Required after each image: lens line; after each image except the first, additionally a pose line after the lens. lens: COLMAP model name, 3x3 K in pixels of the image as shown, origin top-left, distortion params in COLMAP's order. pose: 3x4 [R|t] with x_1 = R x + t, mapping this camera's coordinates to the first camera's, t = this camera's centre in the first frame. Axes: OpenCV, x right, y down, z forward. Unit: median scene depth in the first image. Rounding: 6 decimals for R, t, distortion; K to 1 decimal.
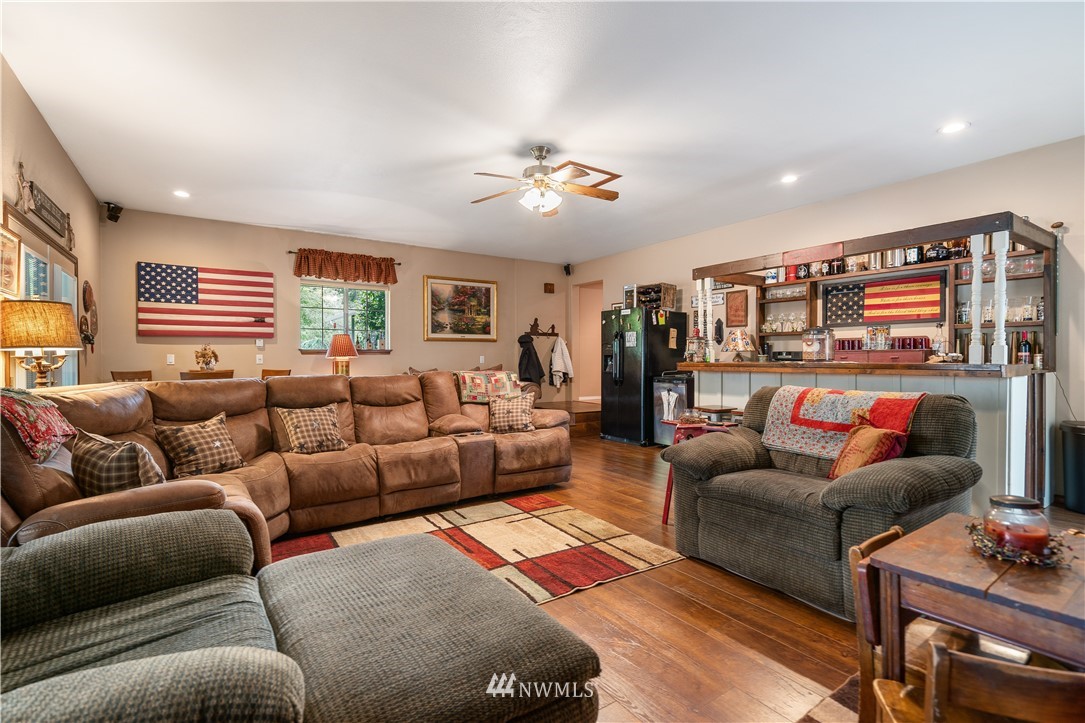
lens RADIAL K [[492.9, 0, 544.2], [0, 492.9, 357.5], [0, 0, 1]] dist [-0.005424, 0.003460]
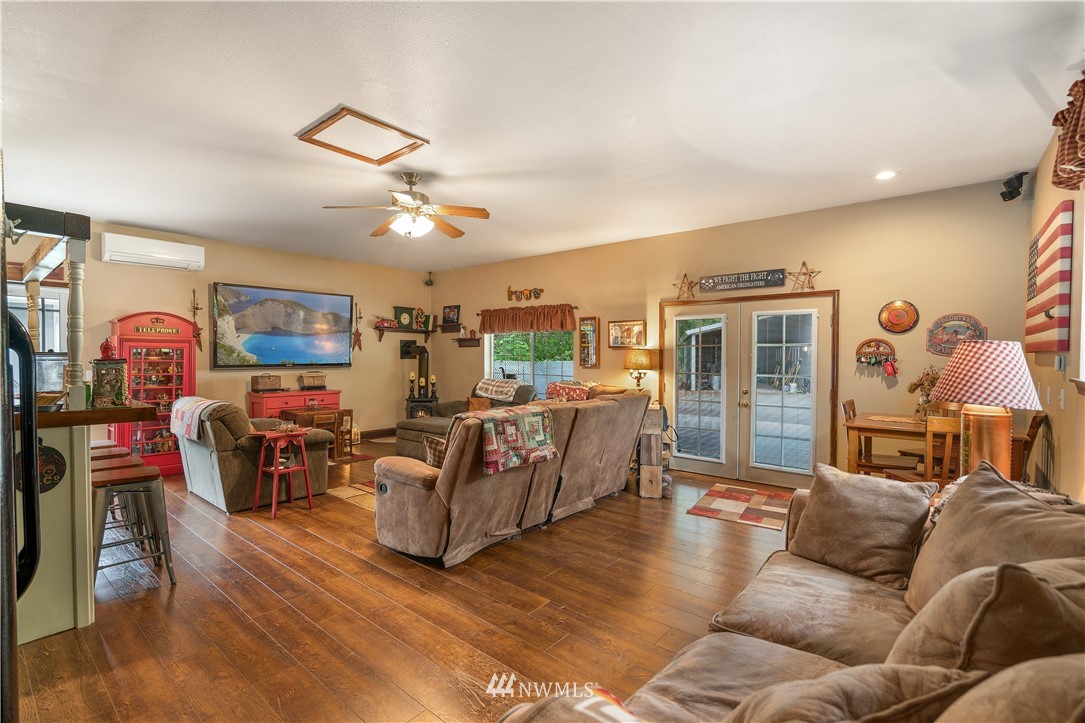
lens RADIAL K [[492.9, 0, 535.0], [0, 492.9, 364.4], [0, 0, 1]] dist [-0.005424, 0.003460]
pose [[-0.966248, 0.008381, -0.257479, 0.012426], [0.002344, 0.999715, 0.023744, -0.071603], [0.257605, 0.022339, -0.965992, 2.657247]]
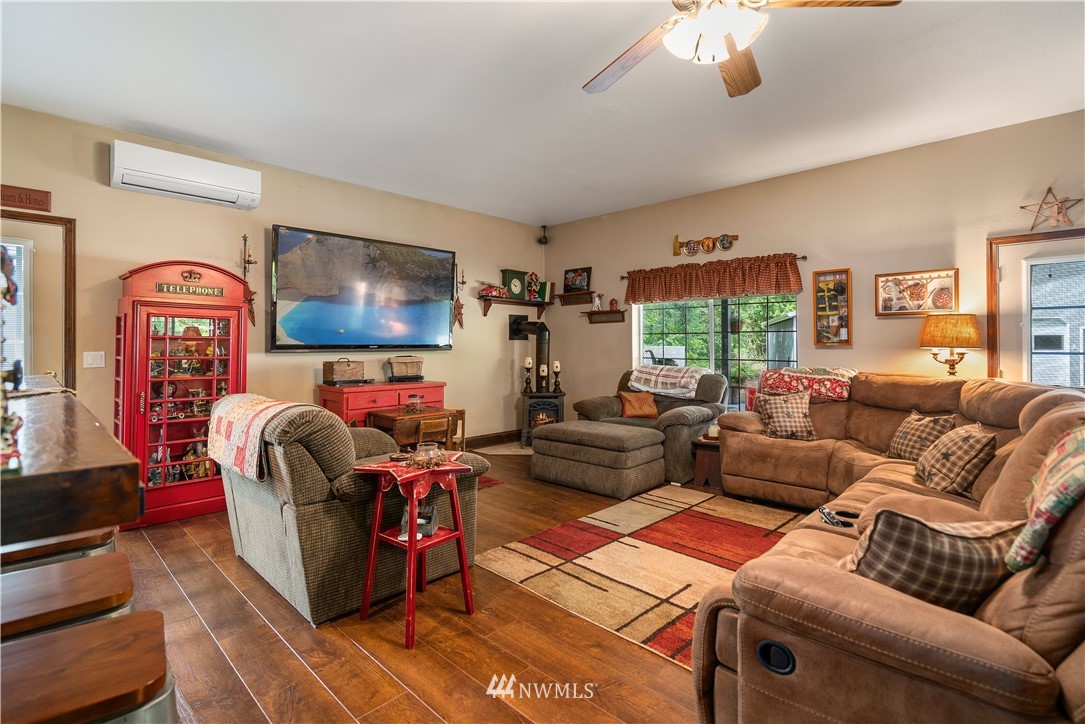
lens RADIAL K [[492.9, 0, 547.9], [0, 492.9, 342.2], [0, 0, 1]] dist [-0.005424, 0.003460]
pose [[-0.975503, 0.005538, -0.219914, 0.322005], [0.006049, 0.999980, -0.001650, -0.024744], [0.219901, -0.002940, -0.975518, 1.865605]]
